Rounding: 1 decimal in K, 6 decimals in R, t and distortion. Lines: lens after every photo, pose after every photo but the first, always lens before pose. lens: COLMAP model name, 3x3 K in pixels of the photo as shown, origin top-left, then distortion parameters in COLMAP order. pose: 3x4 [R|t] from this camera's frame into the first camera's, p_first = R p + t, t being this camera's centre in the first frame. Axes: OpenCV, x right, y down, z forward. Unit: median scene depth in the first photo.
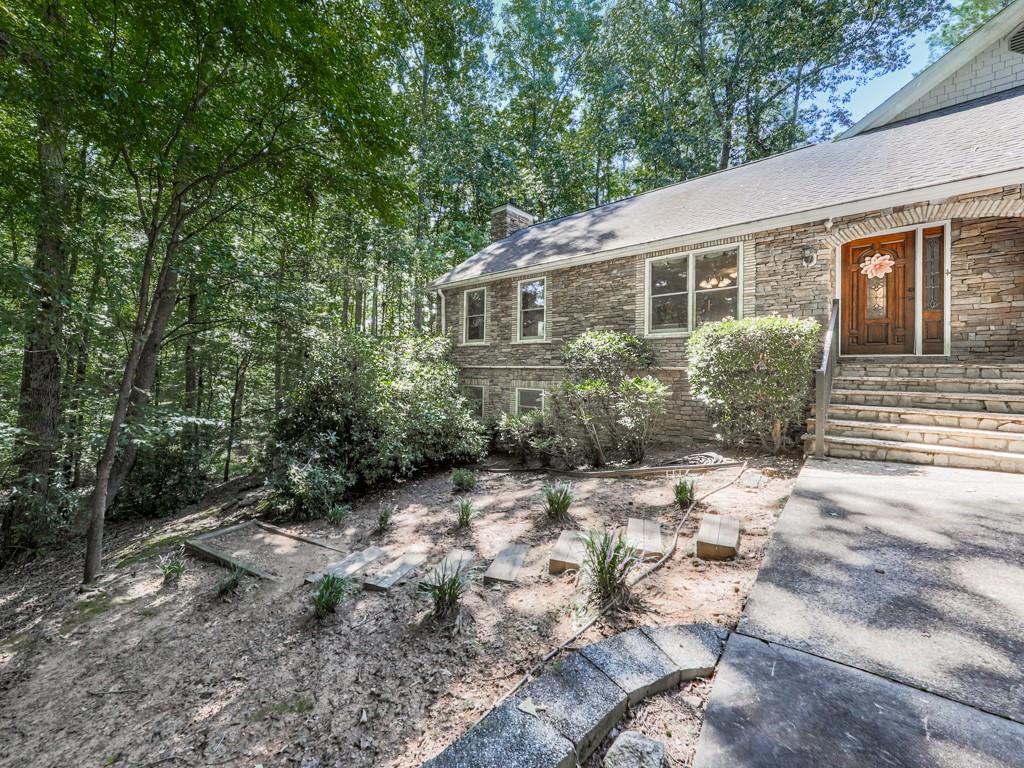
lens RADIAL K [[316.0, 0, 512.6], [0, 316.0, 367.2], [0, 0, 1]] dist [0.000140, 0.000005]
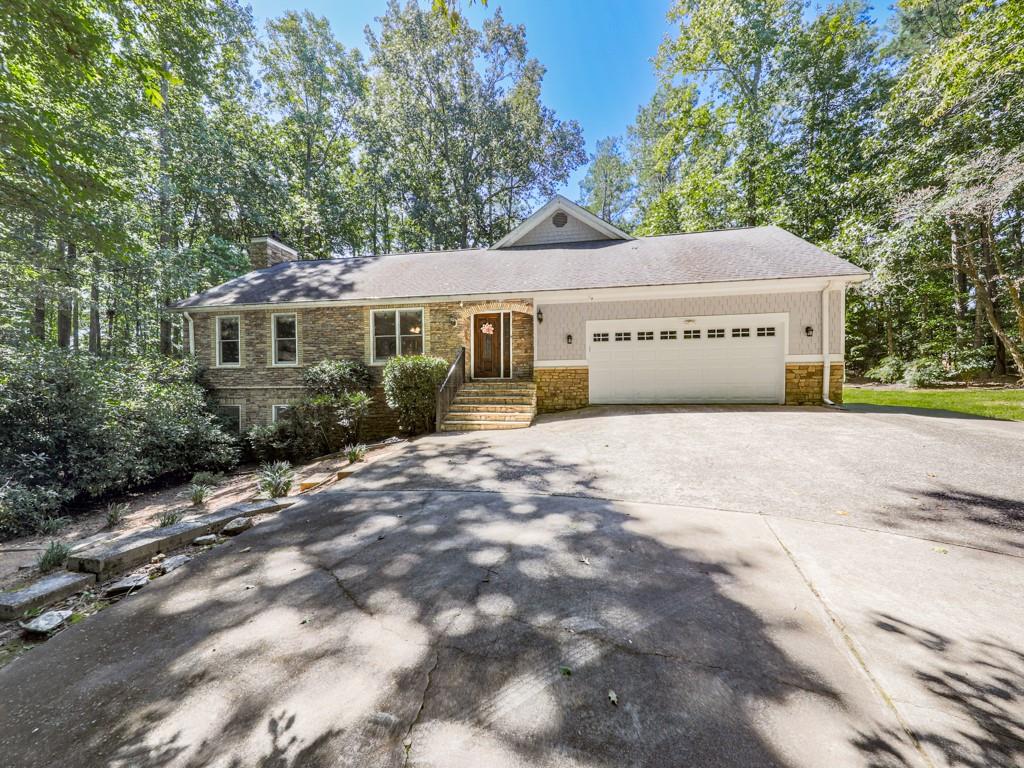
lens RADIAL K [[340.1, 0, 511.9], [0, 340.1, 398.3], [0, 0, 1]] dist [0.011078, -0.003688]
pose [[0.893507, -0.024105, 0.448403, 0.264223], [0.013196, 0.999536, 0.027438, 0.019616], [-0.448856, -0.018599, 0.893410, -0.591730]]
